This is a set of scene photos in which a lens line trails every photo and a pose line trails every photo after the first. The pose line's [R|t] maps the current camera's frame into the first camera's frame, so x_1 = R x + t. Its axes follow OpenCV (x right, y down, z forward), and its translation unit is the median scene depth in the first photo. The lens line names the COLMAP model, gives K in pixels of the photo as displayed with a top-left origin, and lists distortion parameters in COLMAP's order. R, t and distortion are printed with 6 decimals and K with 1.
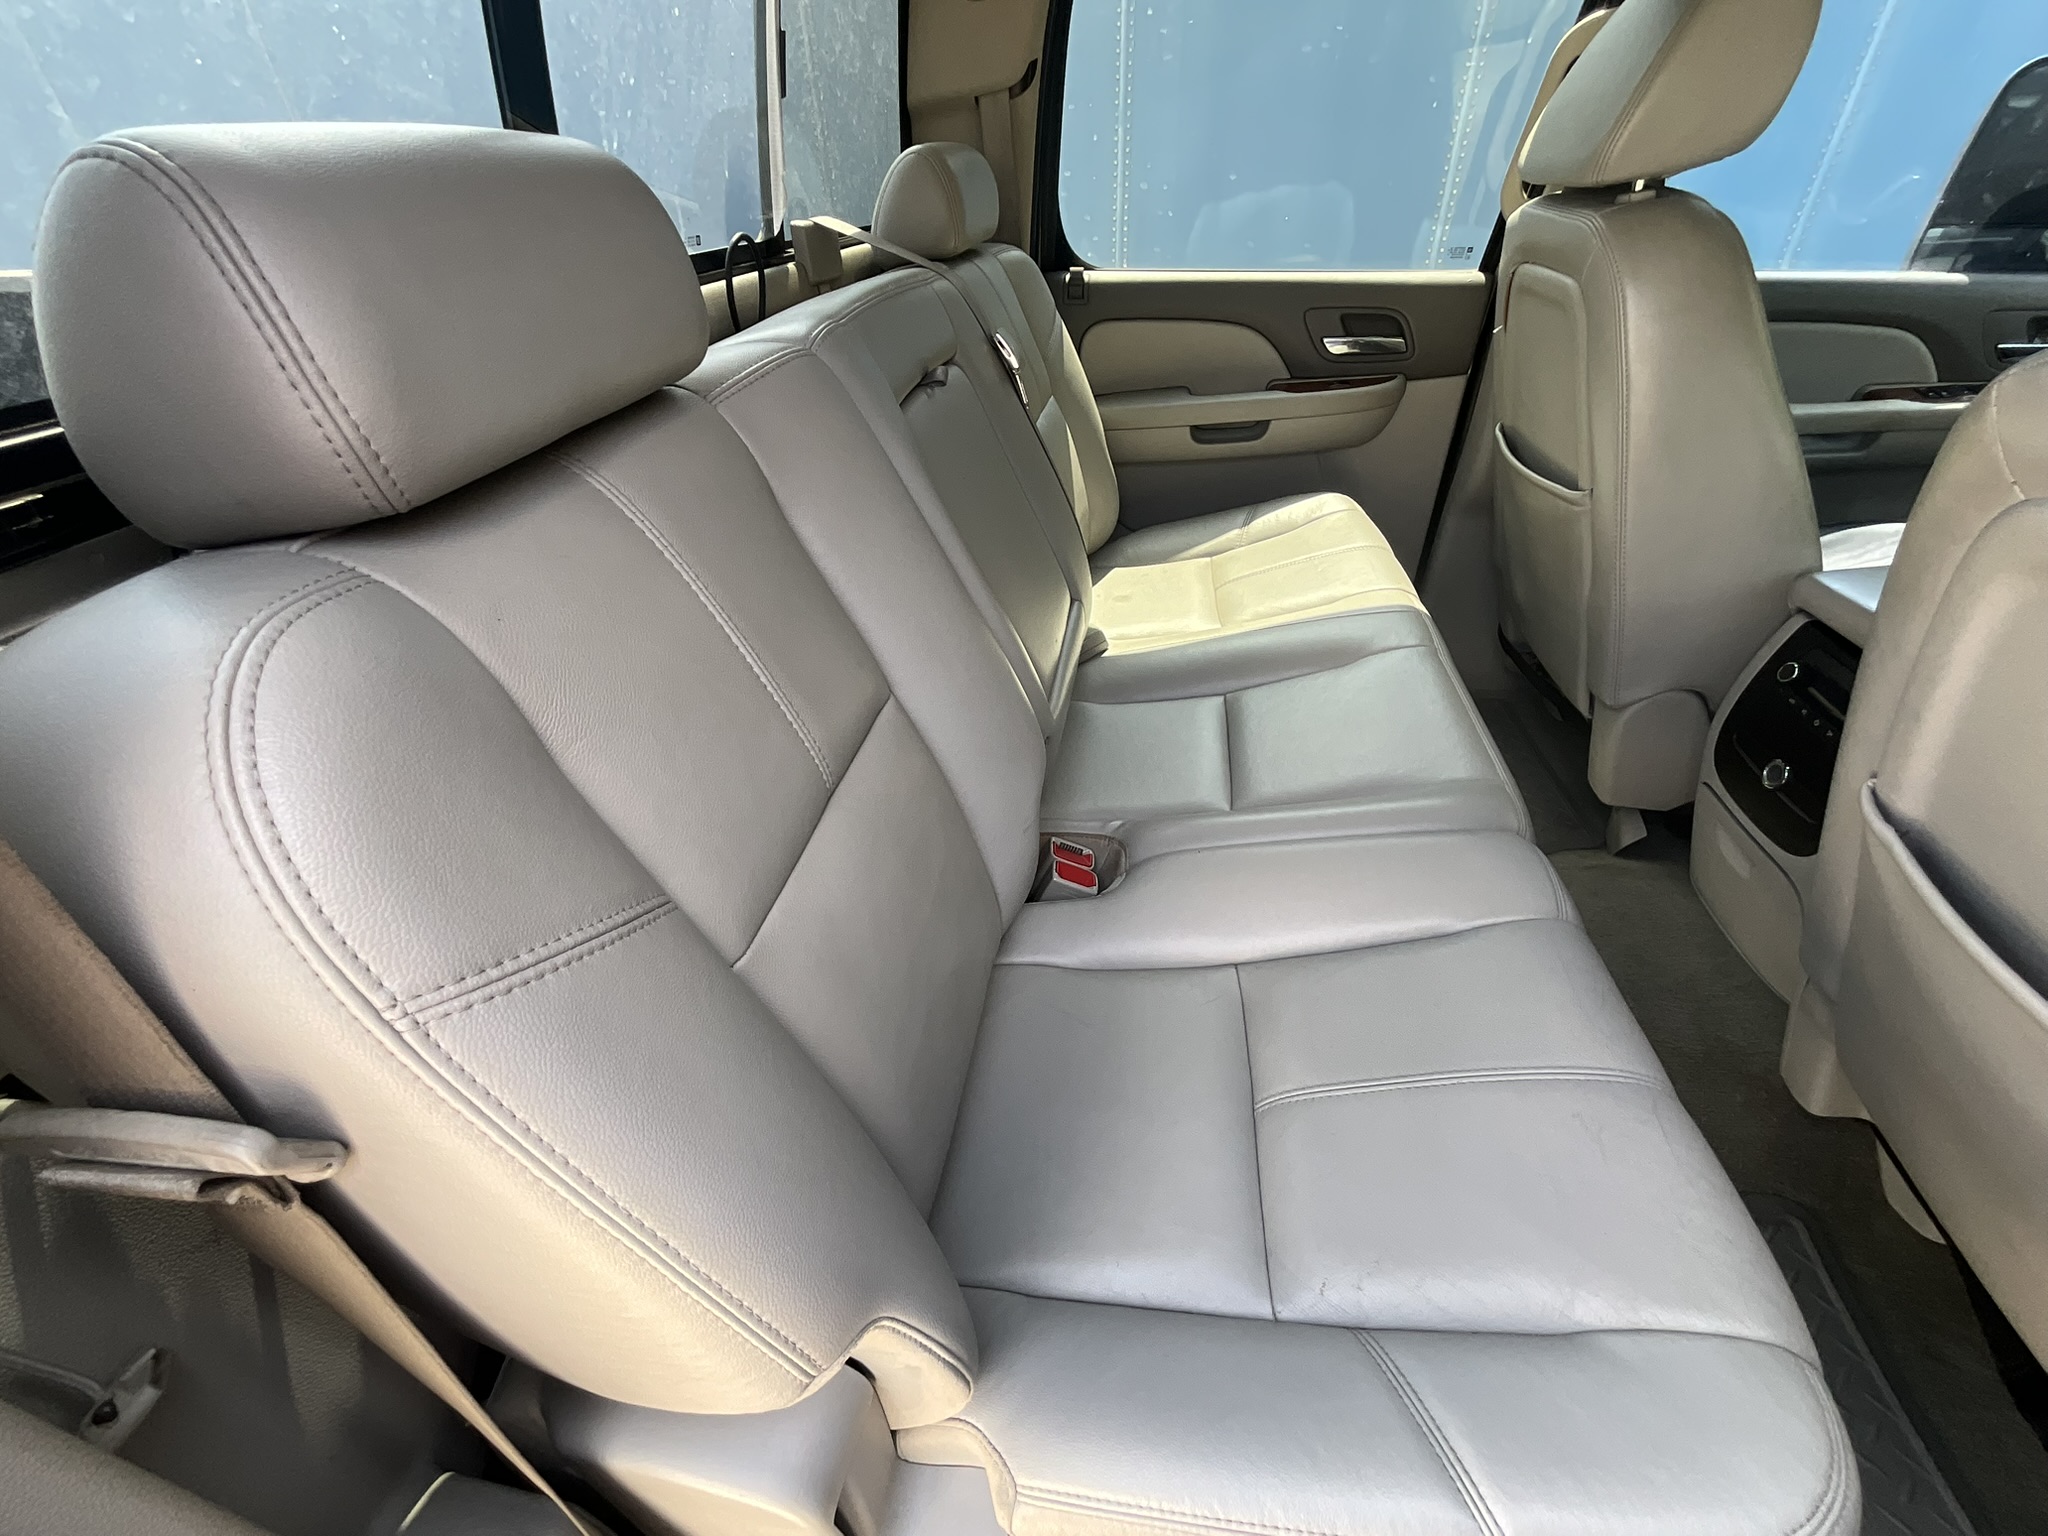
lens RADIAL K [[824.7, 0, 1021.5], [0, 824.7, 766.0], [0, 0, 1]] dist [-0.001972, 0.000684]
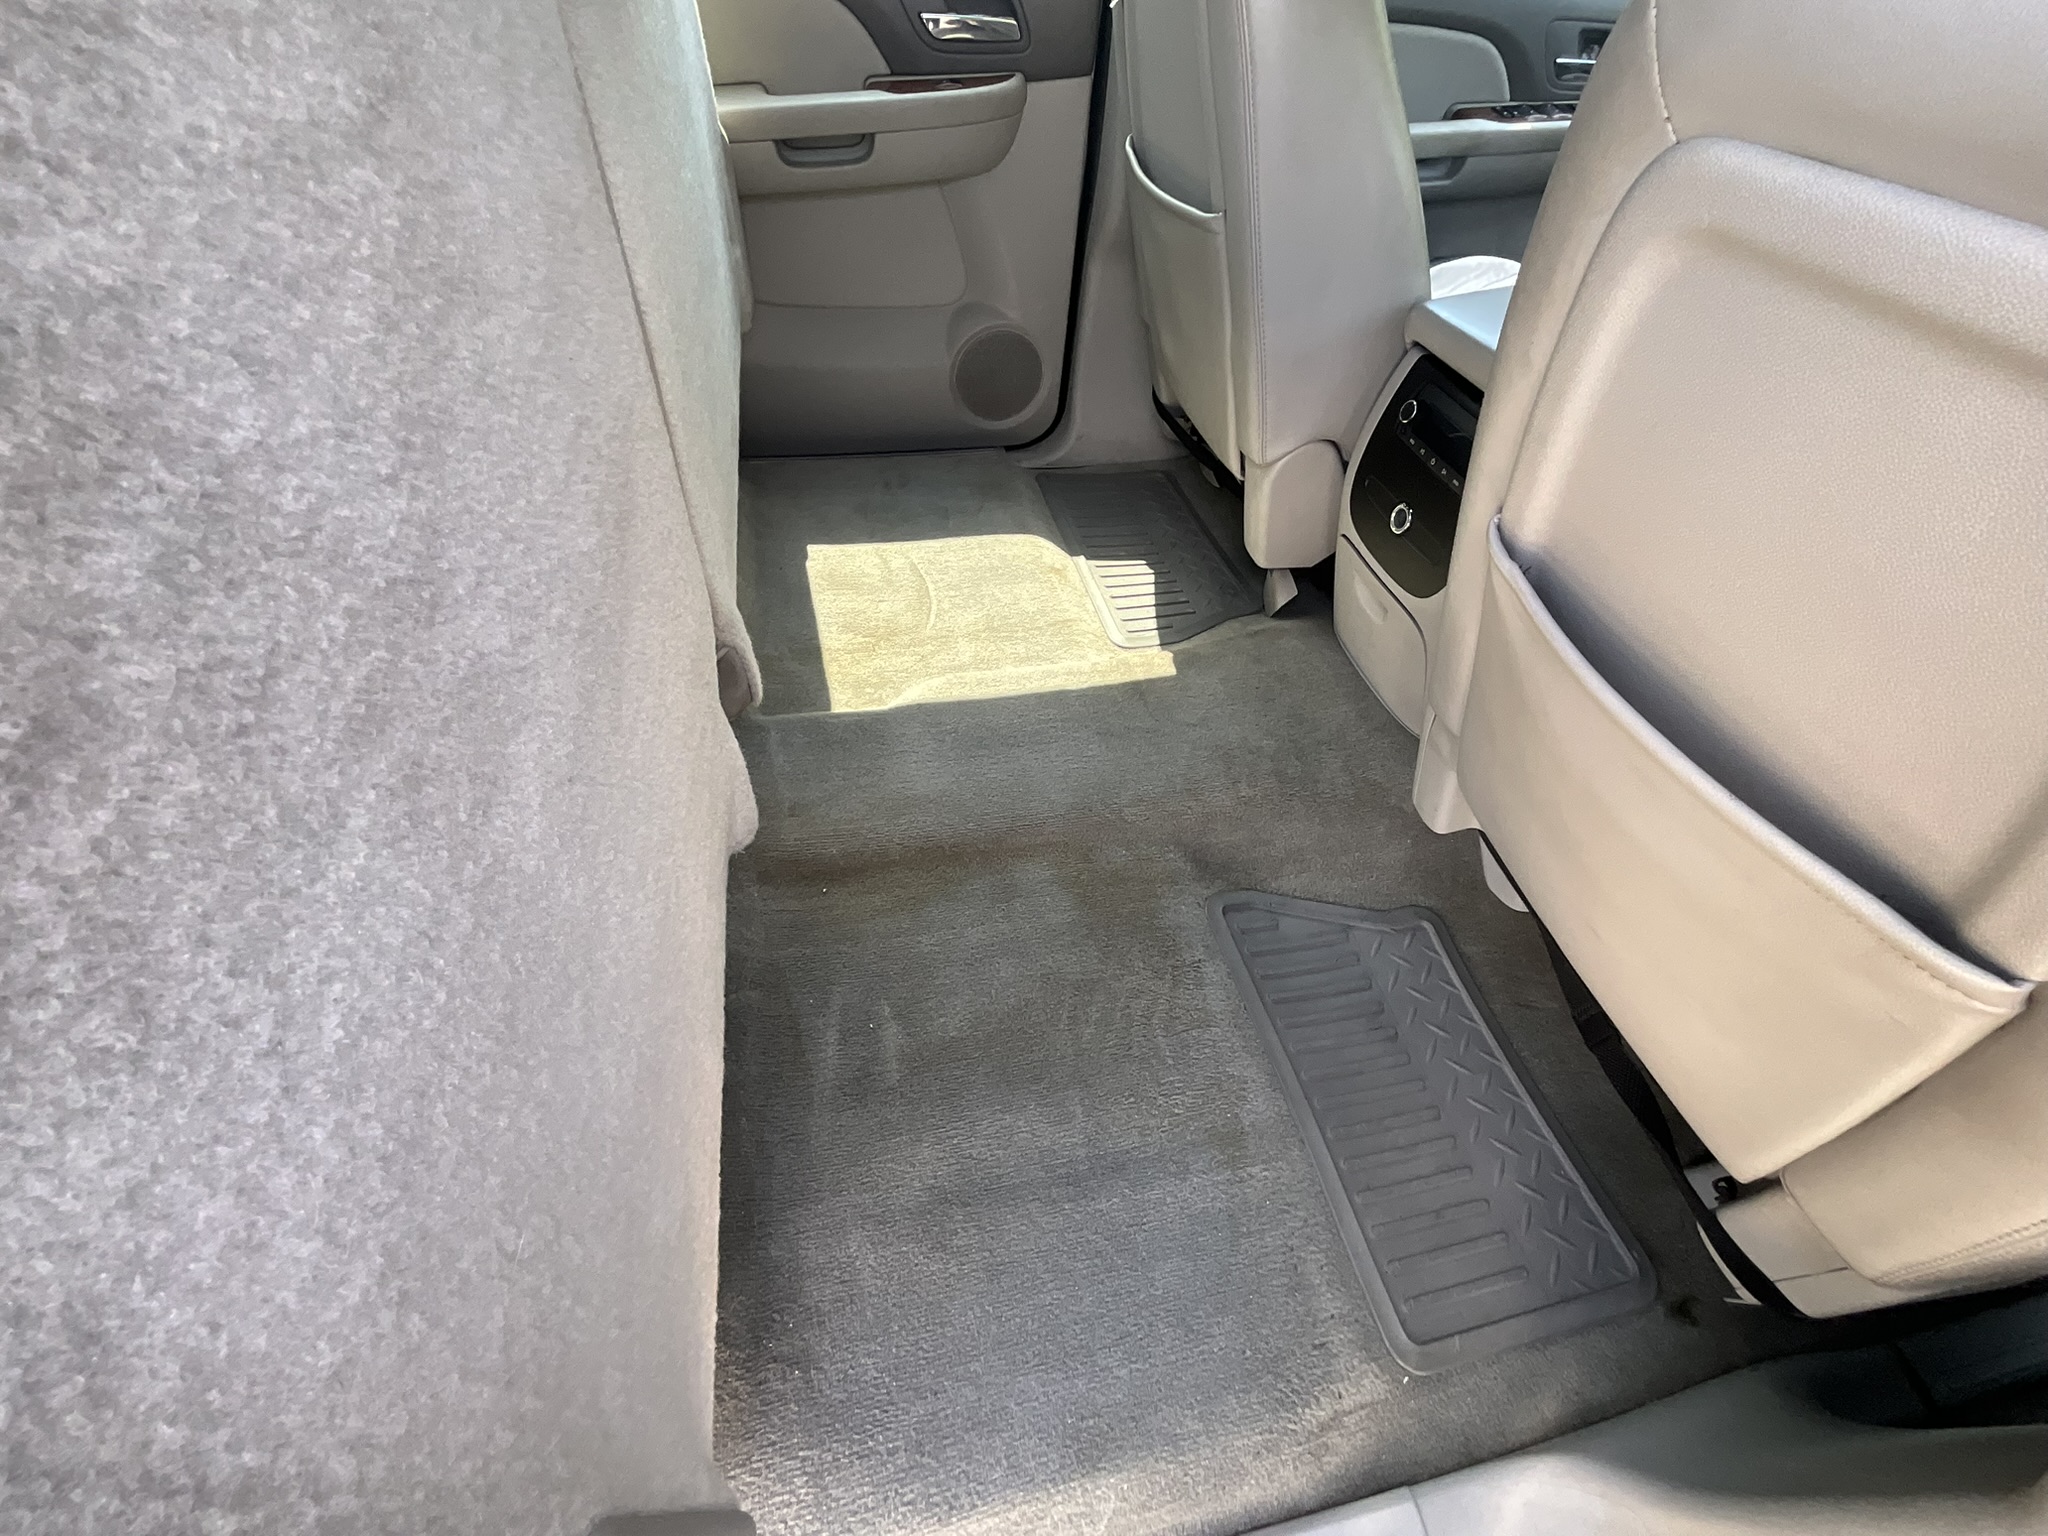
lens RADIAL K [[824.7, 0, 1024.2], [0, 824.7, 770.7], [0, 0, 1]] dist [-0.001972, 0.000684]
pose [[0.930681, -0.209408, 0.299970, 0.102069], [0.136016, 0.959254, 0.247650, -0.006207], [-0.339607, -0.189682, 0.921242, 0.147960]]
